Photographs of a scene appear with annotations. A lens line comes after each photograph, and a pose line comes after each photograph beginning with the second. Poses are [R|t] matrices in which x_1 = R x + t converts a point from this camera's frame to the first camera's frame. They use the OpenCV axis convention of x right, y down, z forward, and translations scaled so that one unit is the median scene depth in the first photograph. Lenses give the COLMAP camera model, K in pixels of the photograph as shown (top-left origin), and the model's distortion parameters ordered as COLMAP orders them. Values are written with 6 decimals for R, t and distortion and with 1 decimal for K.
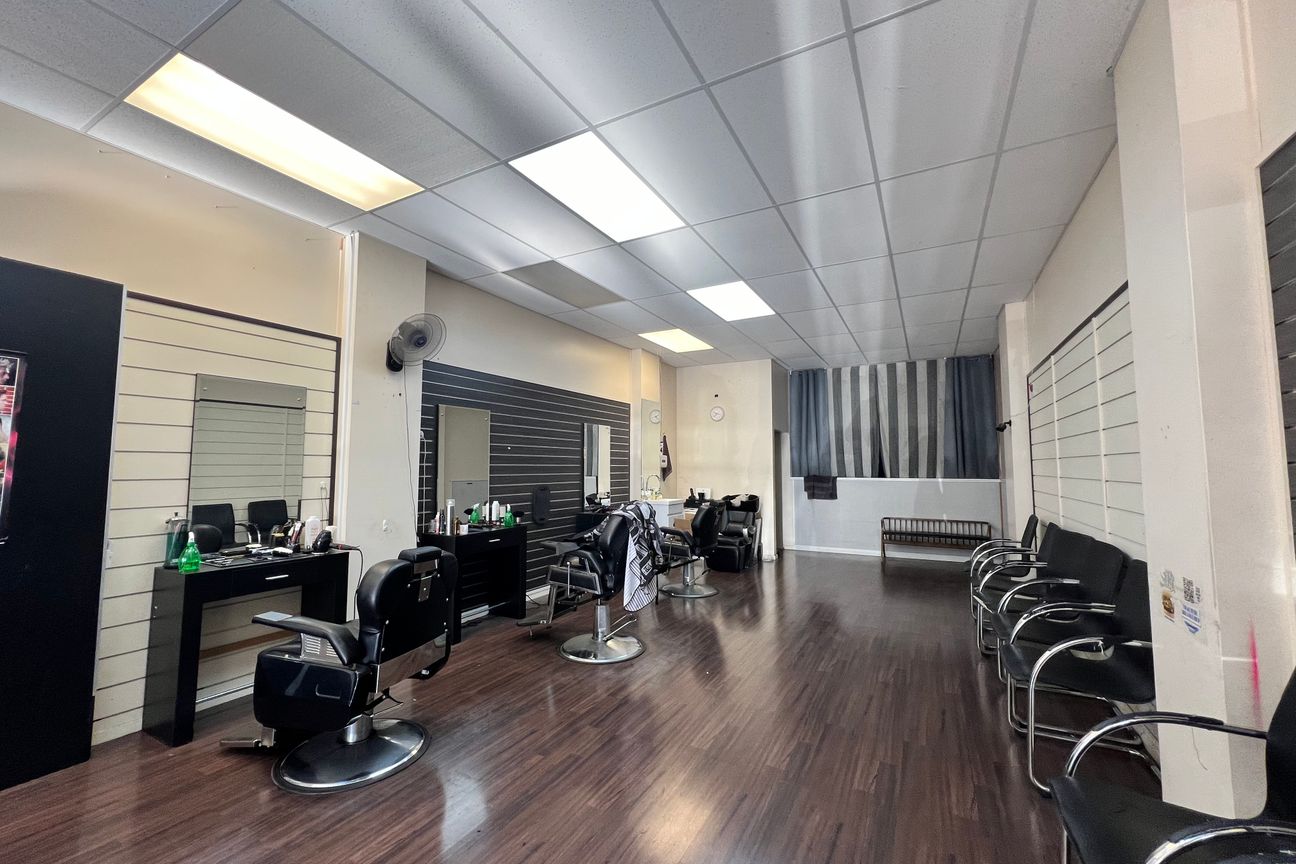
lens RADIAL K [[519.5, 0, 648.0], [0, 519.5, 432.0], [0, 0, 1]] dist [-0.000532, 0.000038]
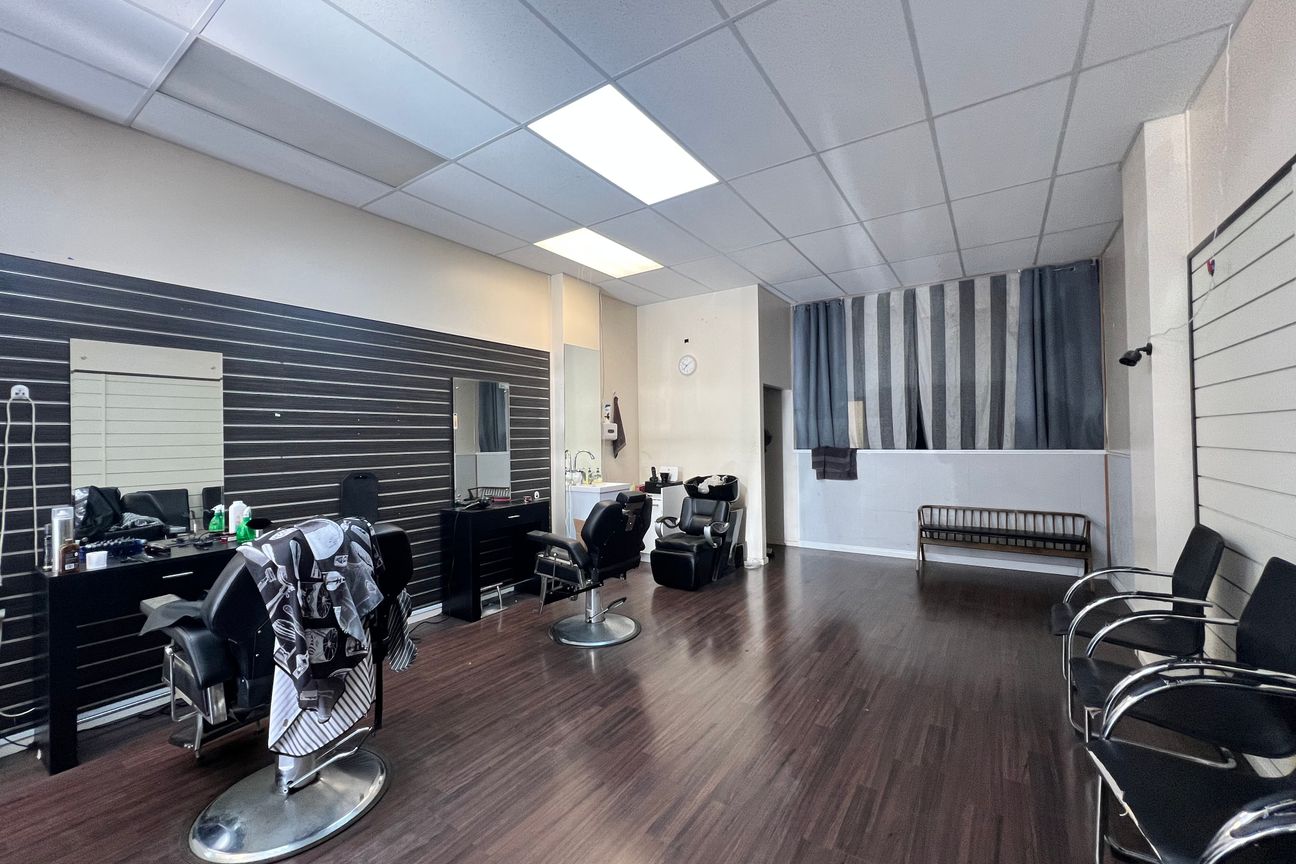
lens RADIAL K [[522.8, 0, 629.6], [0, 522.8, 435.5], [0, 0, 1]] dist [-0.020514, 0.000079]
pose [[0.993670, -0.017071, -0.111036, 0.141471], [0.023946, 0.997858, 0.060877, 0.017830], [0.109759, -0.063150, 0.991950, 0.270104]]
